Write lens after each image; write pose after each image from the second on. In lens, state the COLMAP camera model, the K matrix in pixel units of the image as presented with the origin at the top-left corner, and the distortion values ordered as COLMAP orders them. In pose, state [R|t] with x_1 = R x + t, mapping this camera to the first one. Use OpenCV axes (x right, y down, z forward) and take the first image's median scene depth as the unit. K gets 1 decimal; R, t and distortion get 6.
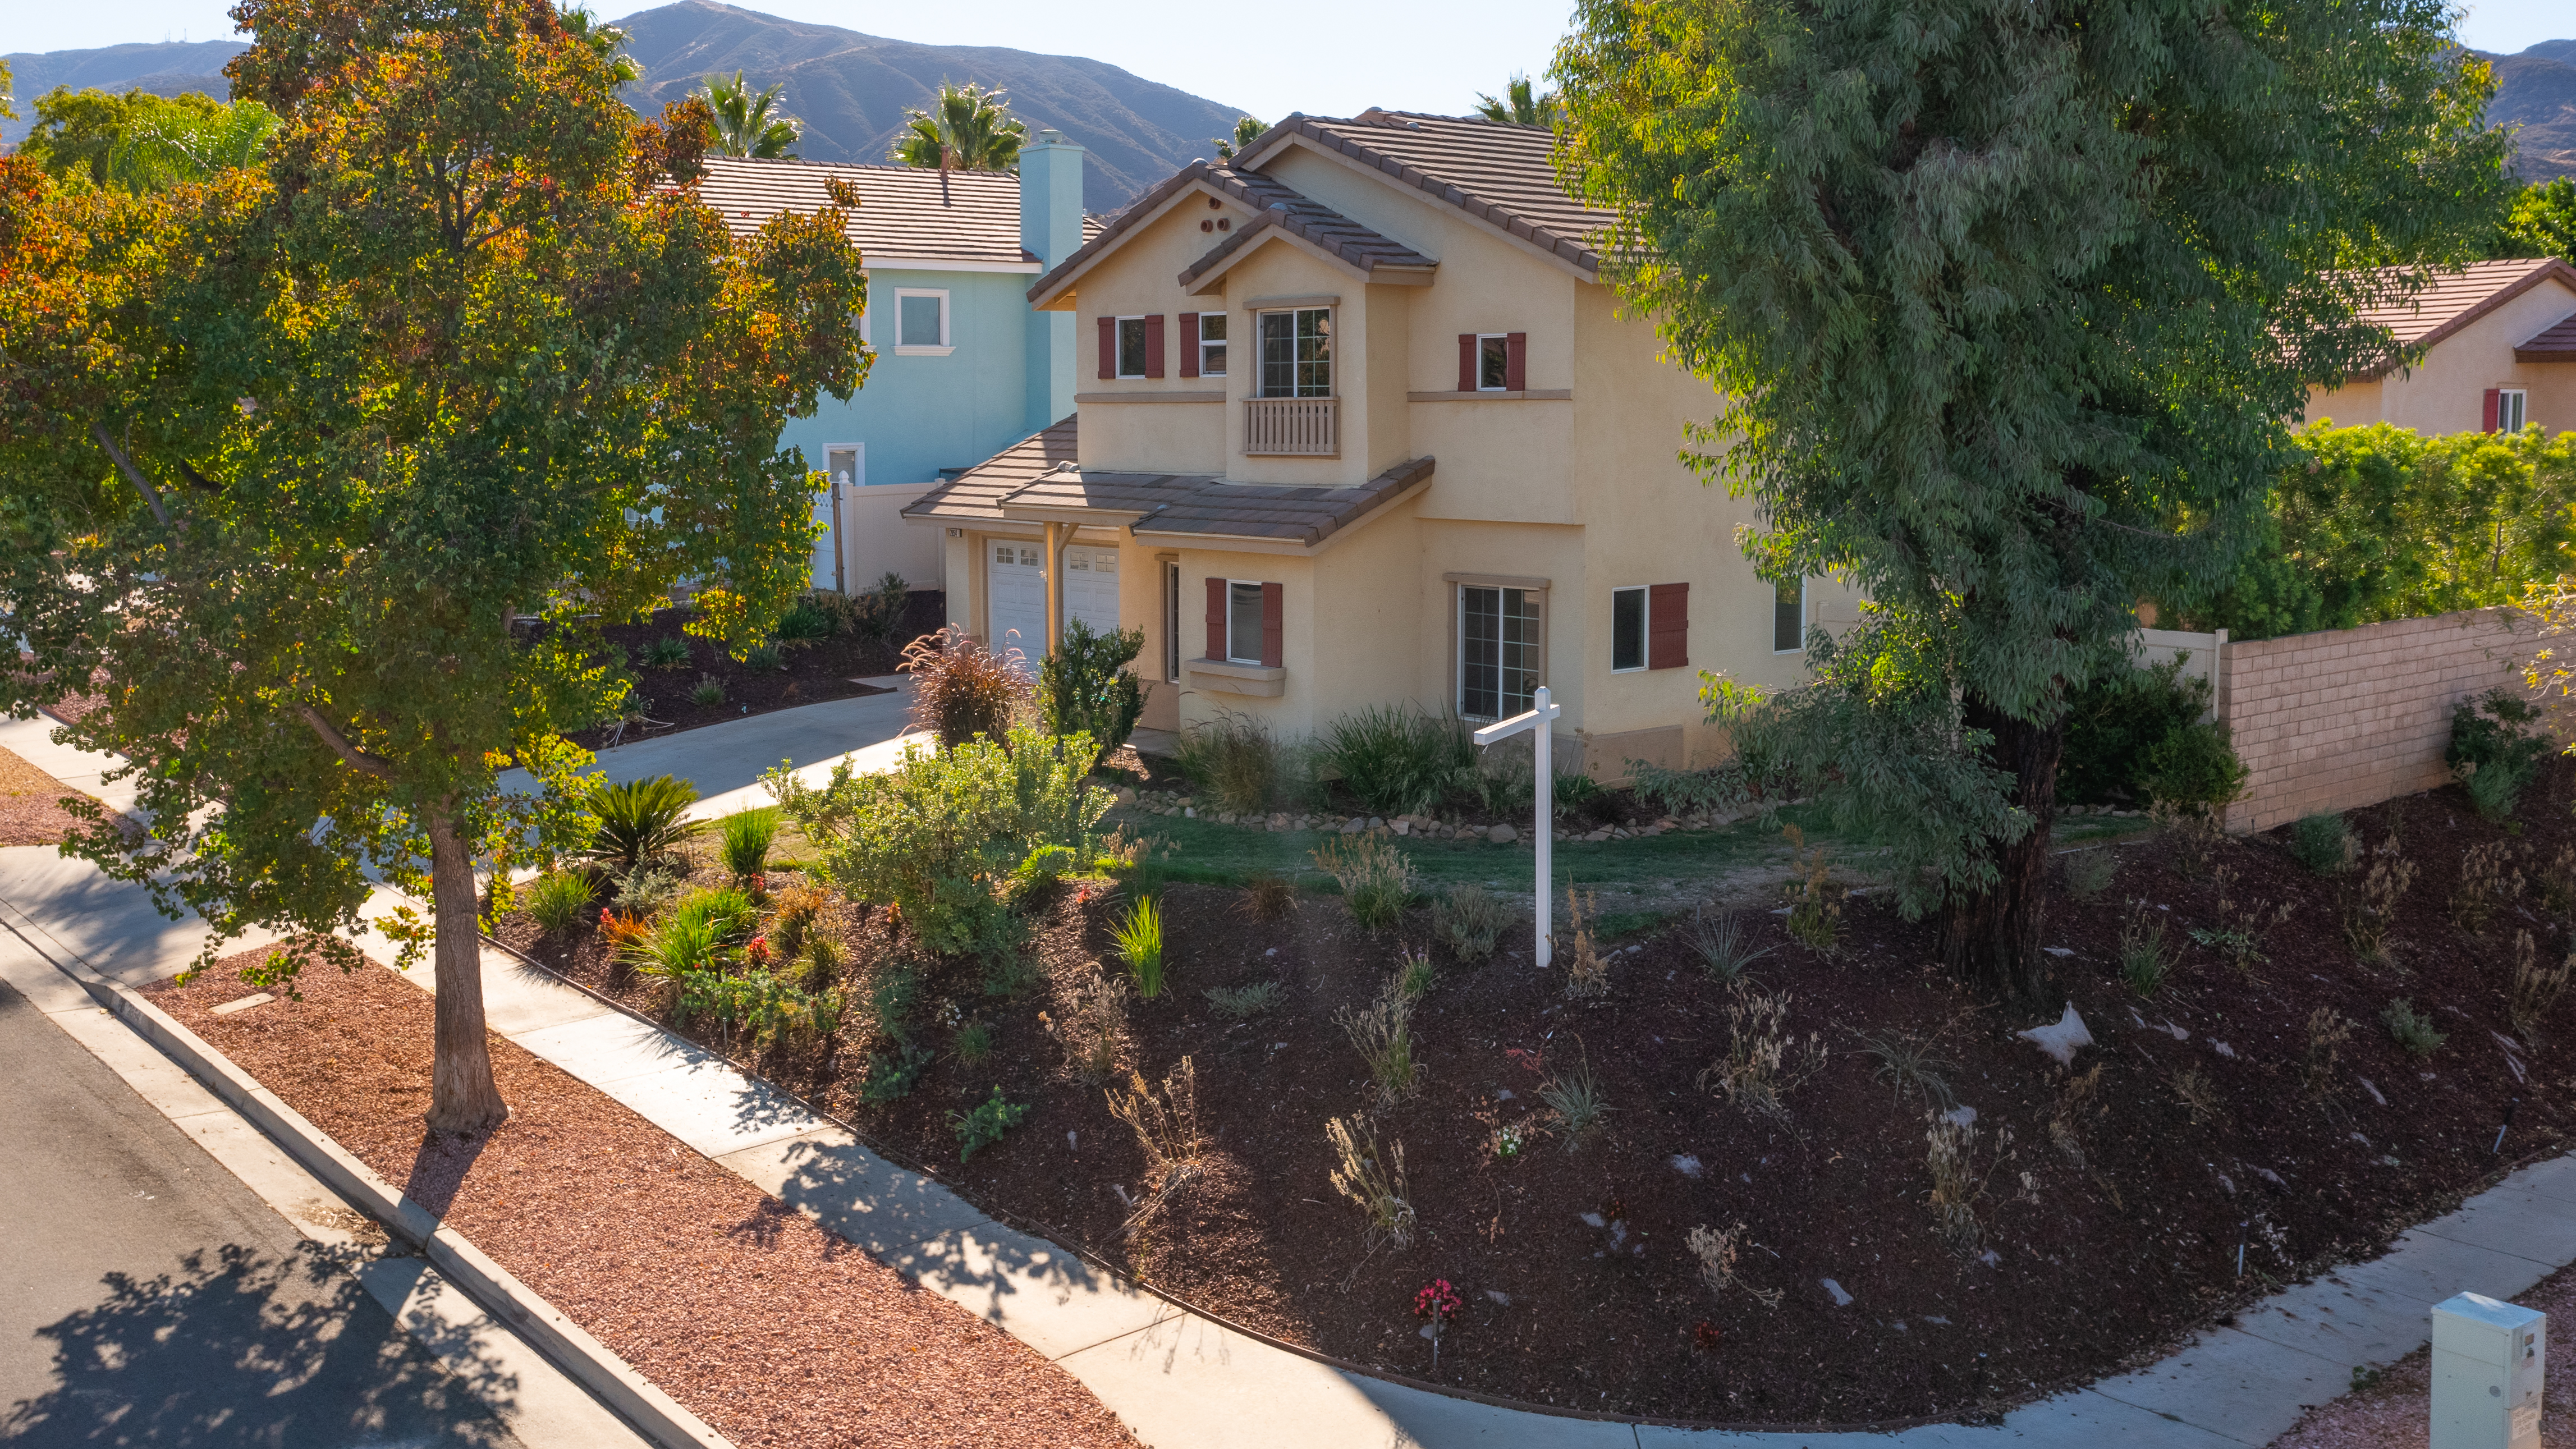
lens RADIAL K [[2338.6, 0, 1305.2], [0, 2338.6, 636.1], [0, 0, 1]] dist [-0.019425, 0.015941]
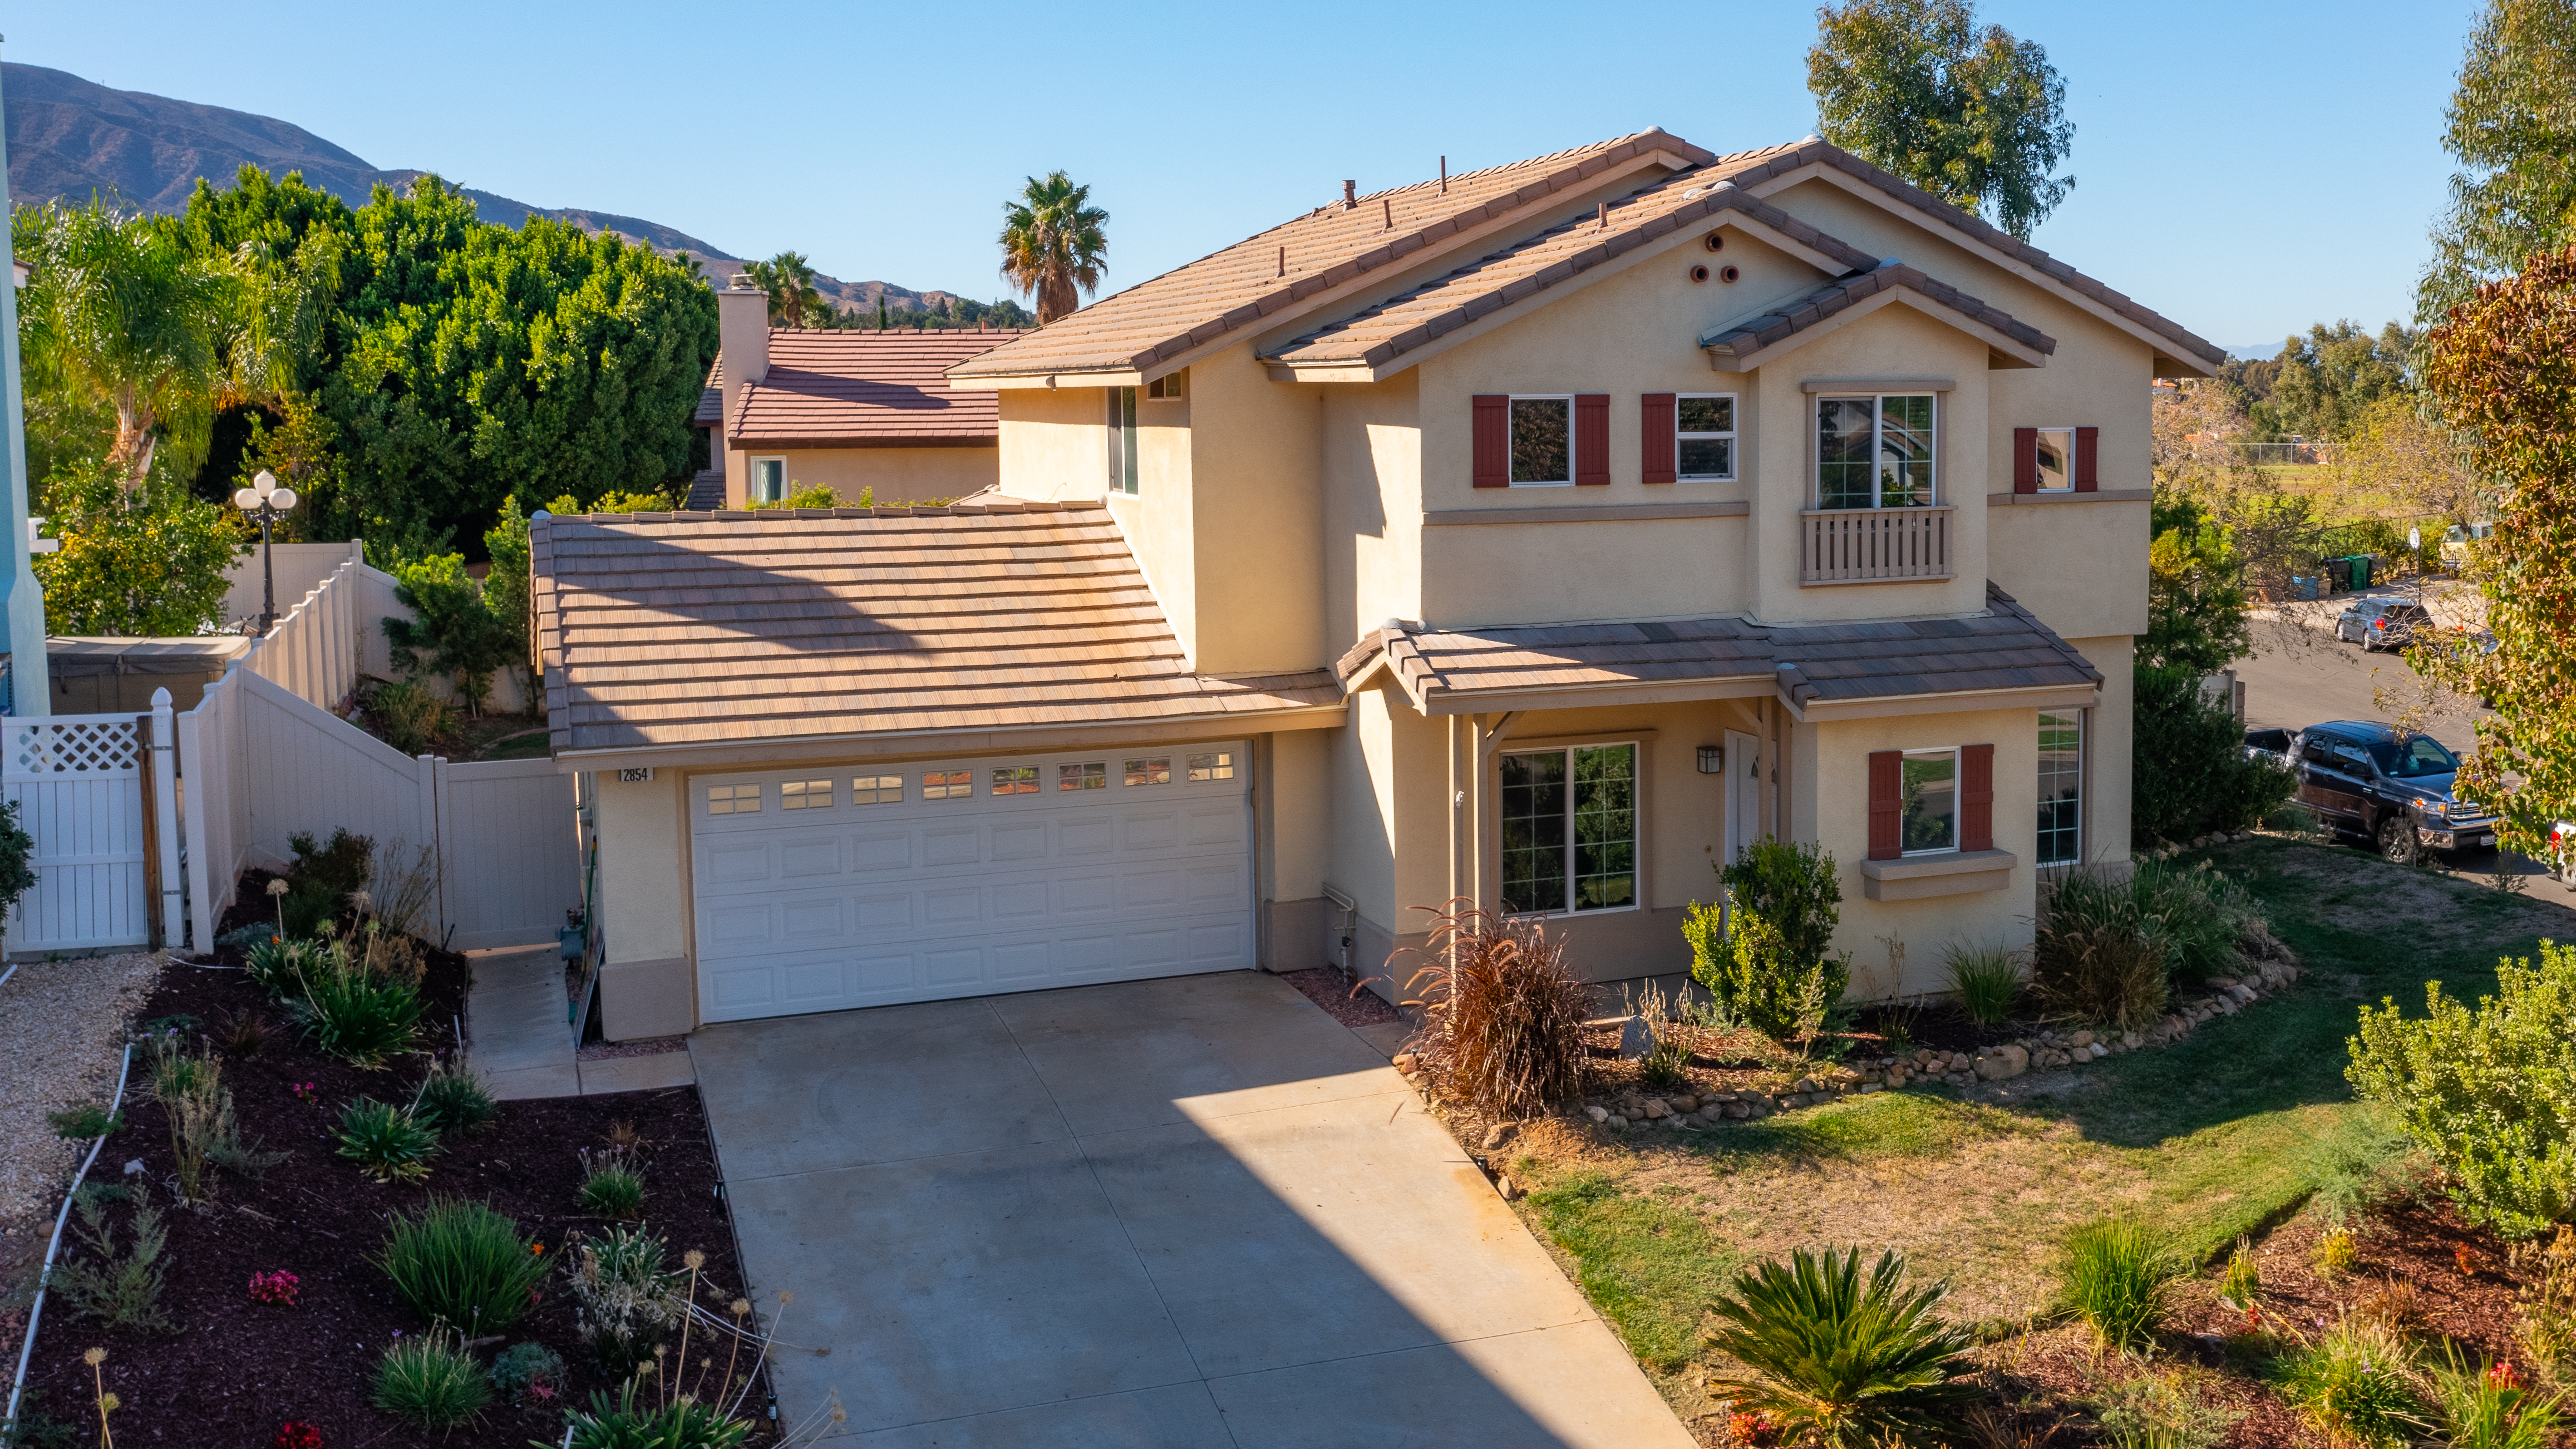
lens RADIAL K [[2384.9, 0, 1487.9], [0, 2384.9, 622.1], [0, 0, 1]] dist [-0.012585, -0.001804]
pose [[0.365171, -0.095689, 0.926010, -0.788152], [0.093079, 0.993472, 0.065954, -0.128937], [-0.926276, 0.062108, 0.371694, 0.829698]]
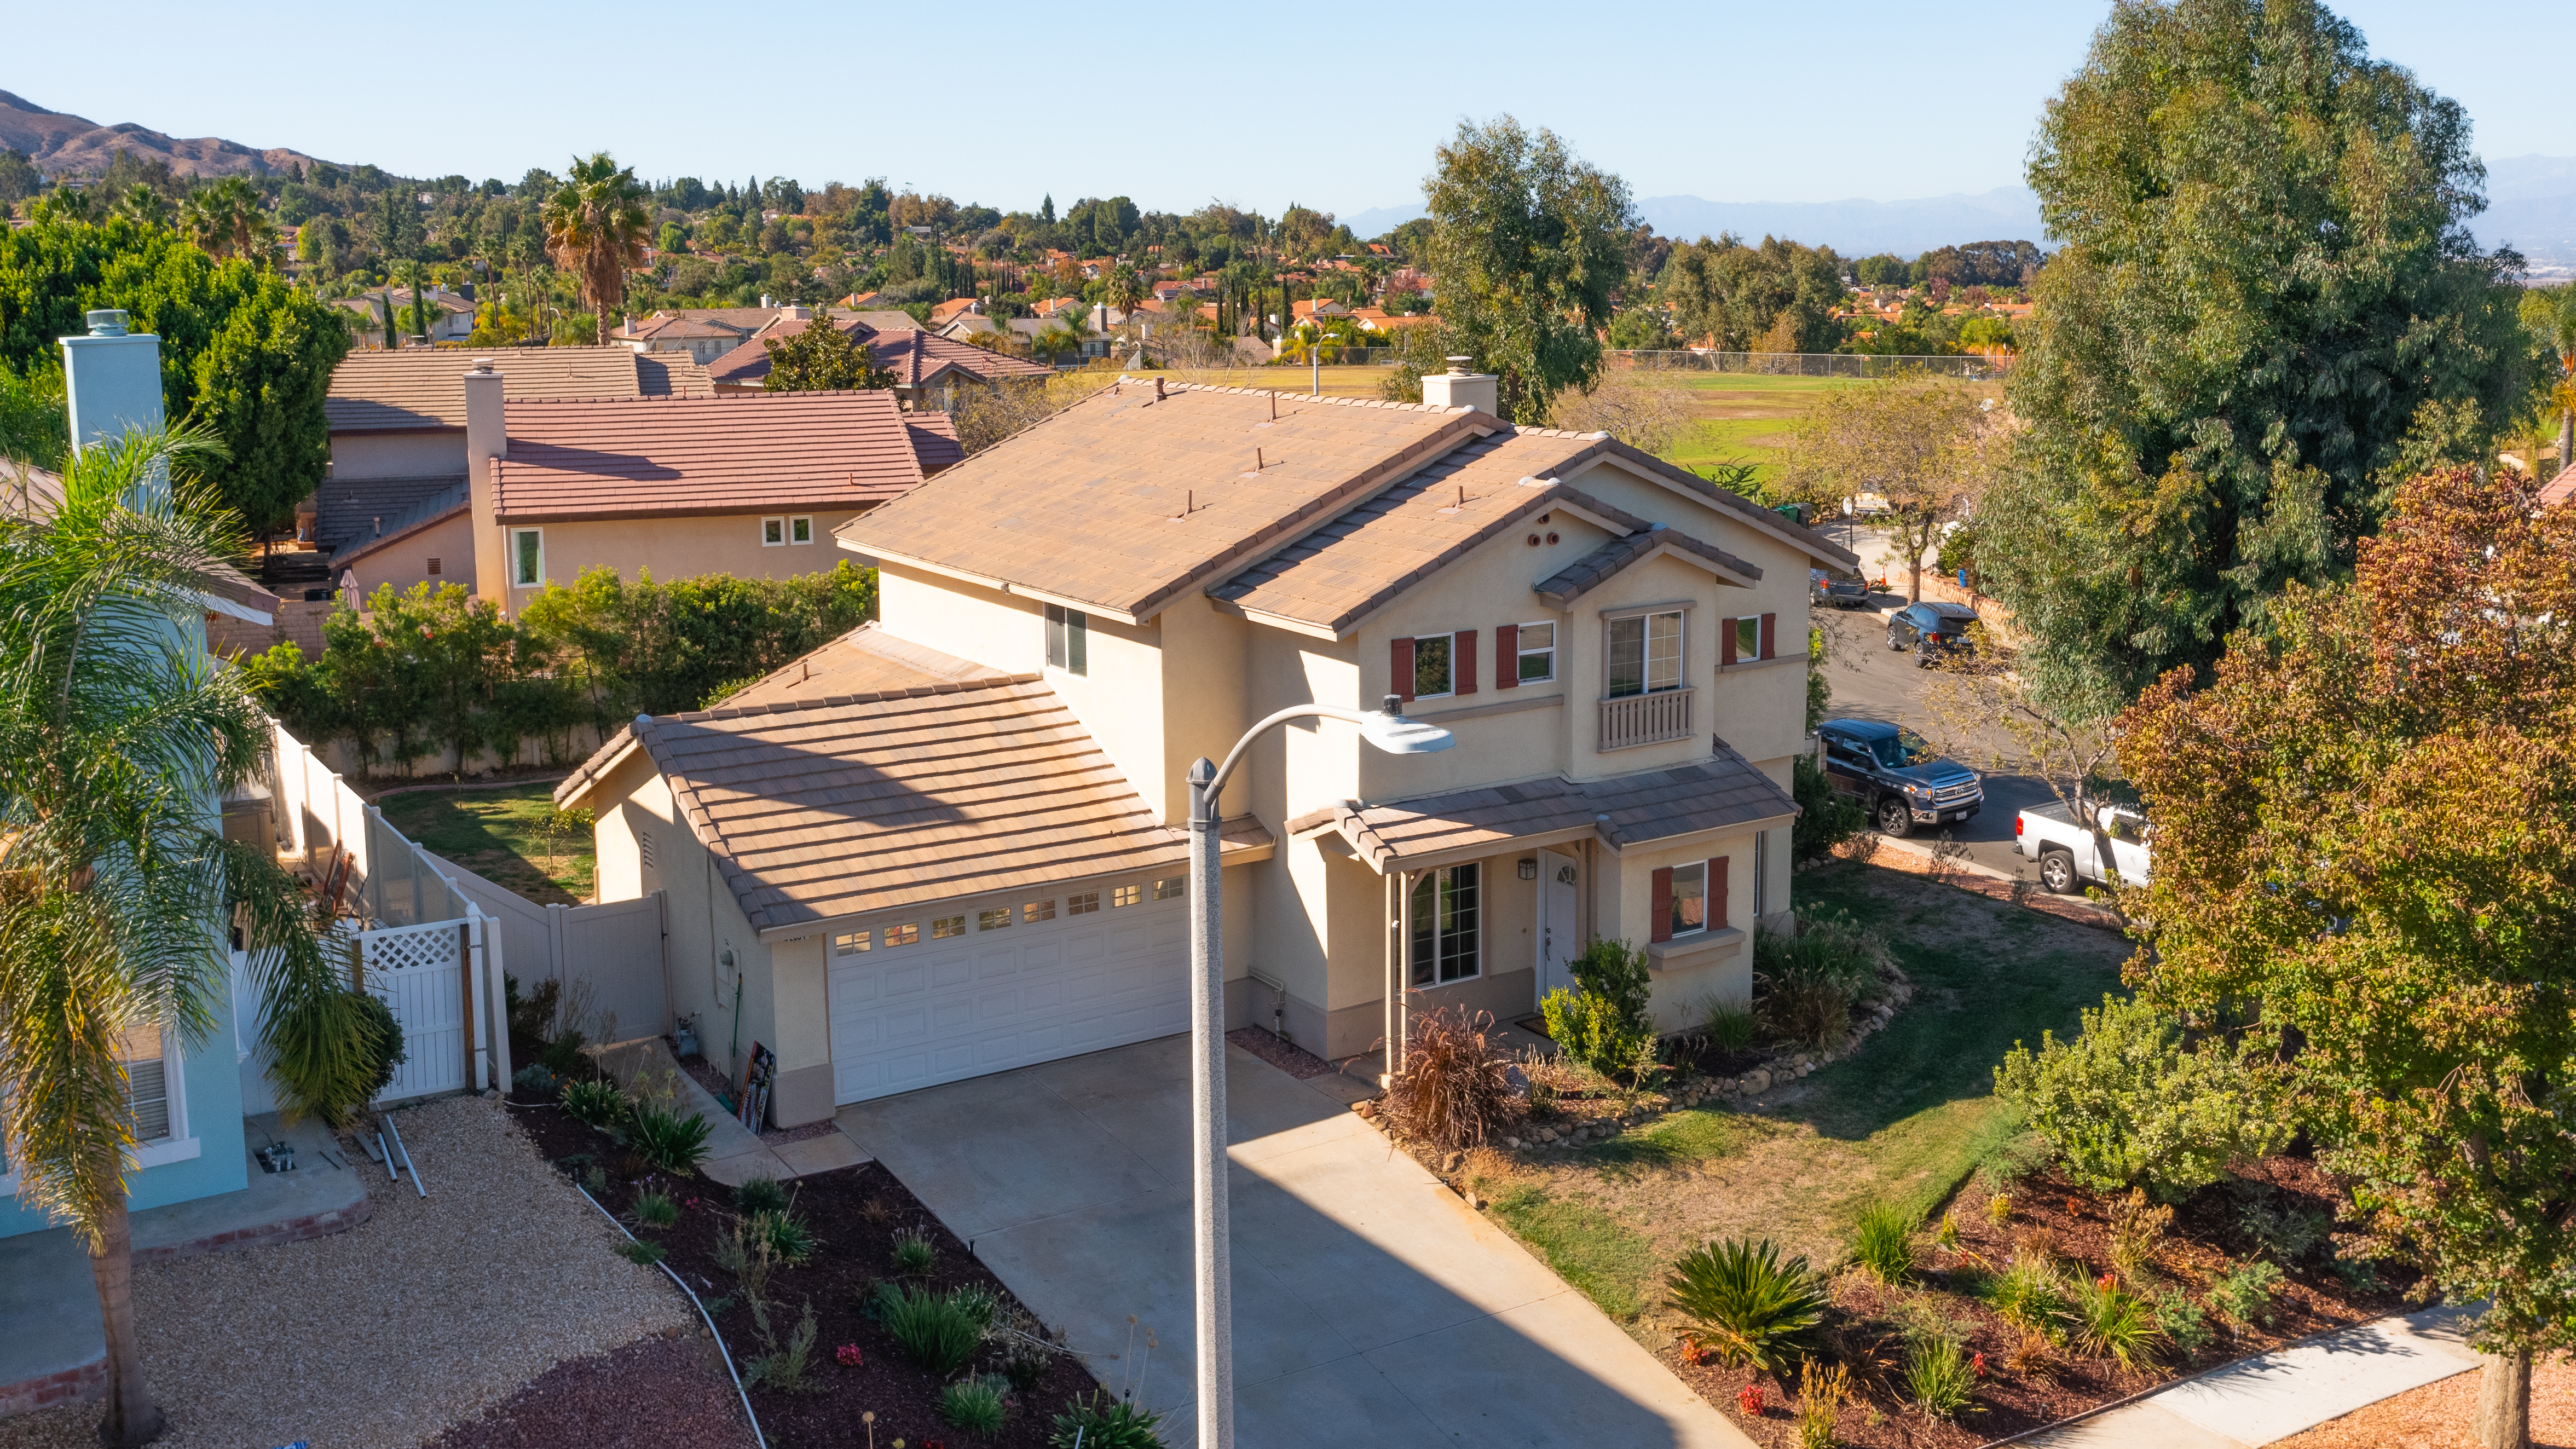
lens RADIAL K [[2338.7, 0, 1305.2], [0, 2338.7, 636.1], [0, 0, 1]] dist [-0.019425, 0.015941]
pose [[0.192328, -0.164563, 0.967434, -1.101223], [0.098272, 0.984113, 0.147864, -0.308018], [-0.976398, 0.066633, 0.205444, 0.930329]]
